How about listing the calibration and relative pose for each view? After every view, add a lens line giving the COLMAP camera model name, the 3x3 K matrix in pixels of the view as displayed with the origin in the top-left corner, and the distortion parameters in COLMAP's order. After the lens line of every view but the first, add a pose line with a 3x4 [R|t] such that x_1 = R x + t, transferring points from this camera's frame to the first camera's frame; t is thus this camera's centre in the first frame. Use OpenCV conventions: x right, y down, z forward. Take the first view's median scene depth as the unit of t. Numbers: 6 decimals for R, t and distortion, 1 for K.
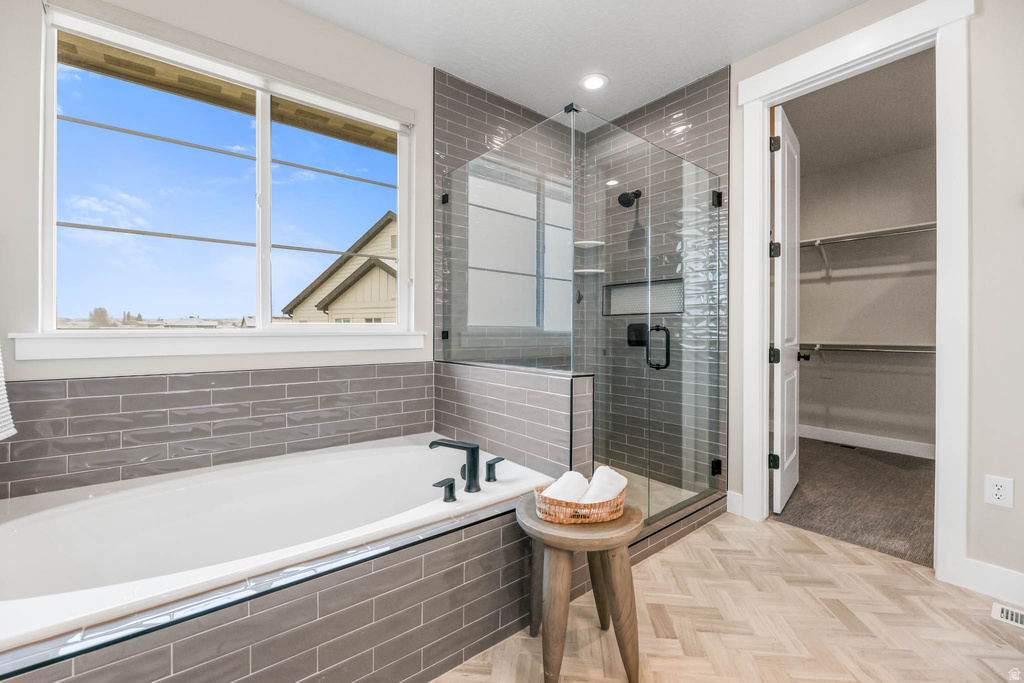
lens RADIAL K [[416.3, 0, 510.5], [0, 416.3, 332.2], [0, 0, 1]] dist [-0.000220, -0.000756]
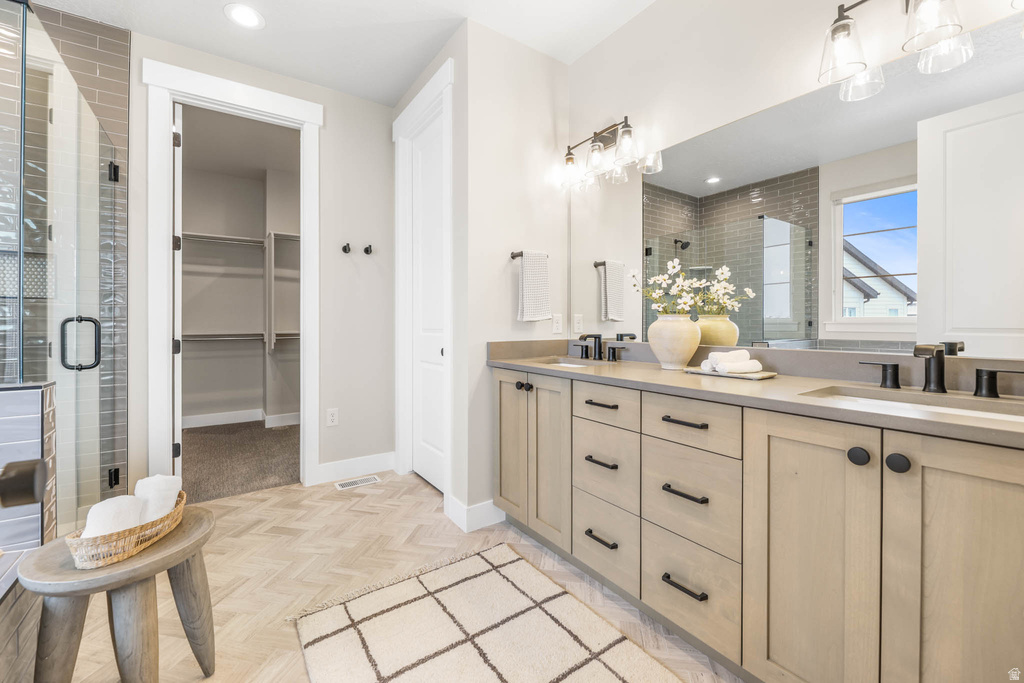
lens RADIAL K [[415.4, 0, 512.0], [0, 415.4, 325.4], [0, 0, 1]] dist [-0.001560, -0.000329]
pose [[0.093885, -0.007726, 0.995553, -0.391161], [0.002134, 0.999969, 0.007559, -0.002409], [-0.995581, 0.001415, 0.093899, 0.106746]]
